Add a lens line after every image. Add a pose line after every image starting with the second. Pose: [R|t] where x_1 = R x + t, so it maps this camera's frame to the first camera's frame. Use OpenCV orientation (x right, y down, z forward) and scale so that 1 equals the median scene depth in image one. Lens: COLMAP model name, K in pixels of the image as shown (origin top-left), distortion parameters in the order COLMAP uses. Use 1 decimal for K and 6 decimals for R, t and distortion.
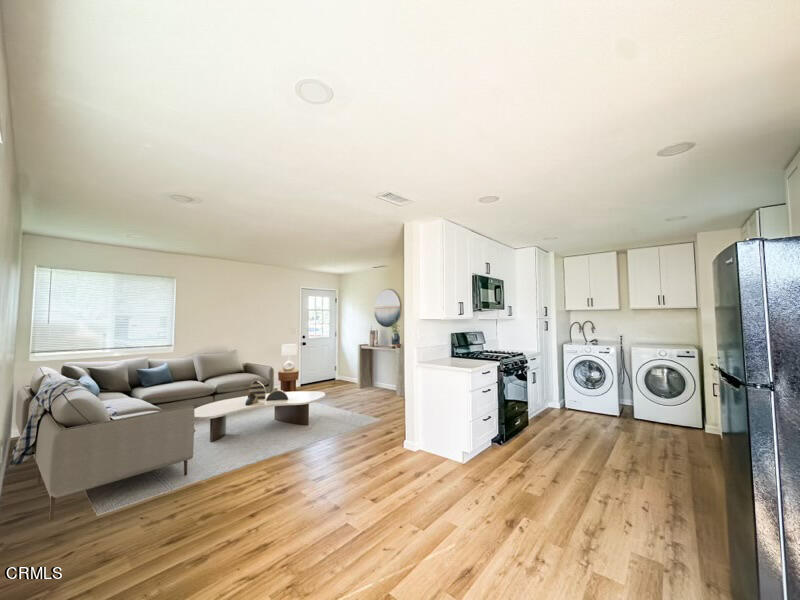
lens RADIAL K [[318.9, 0, 384.1], [0, 318.9, 301.3], [0, 0, 1]] dist [0.021601, 0.000023]
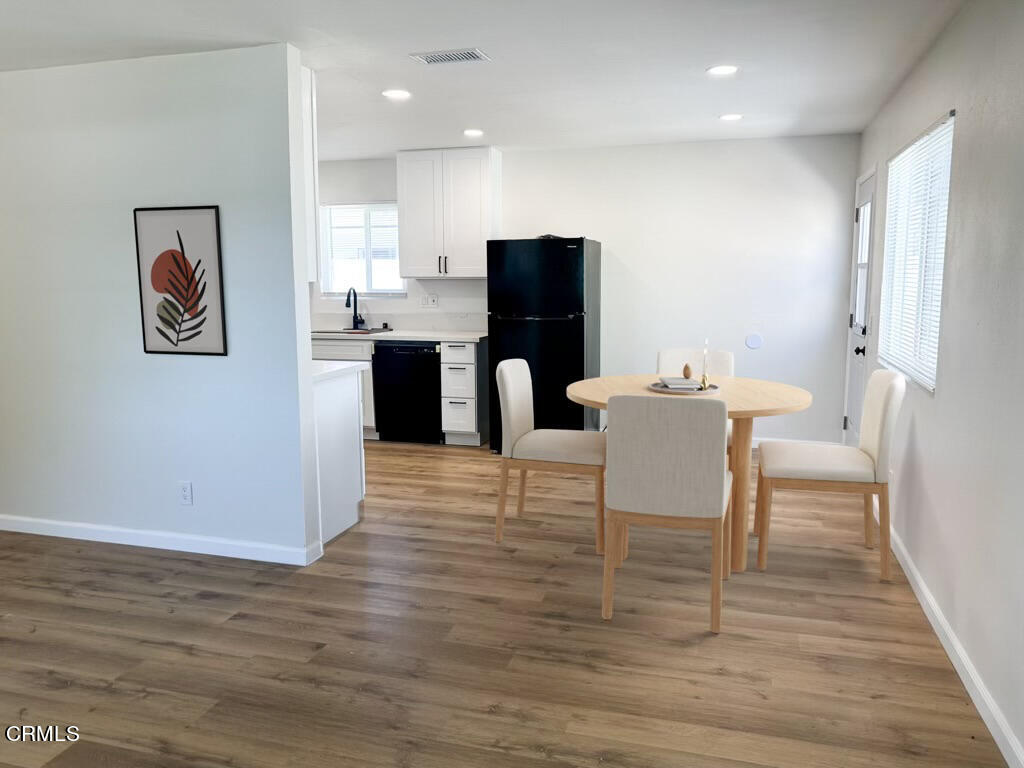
lens RADIAL K [[754.3, 0, 512.0], [0, 754.3, 384.0], [0, 0, 1]] dist [0.010381, -0.002236]
pose [[-0.435411, -0.114009, 0.892984, -1.520662], [-0.039118, 0.993407, 0.107757, 0.097723], [-0.899382, 0.011987, -0.437000, 1.811253]]
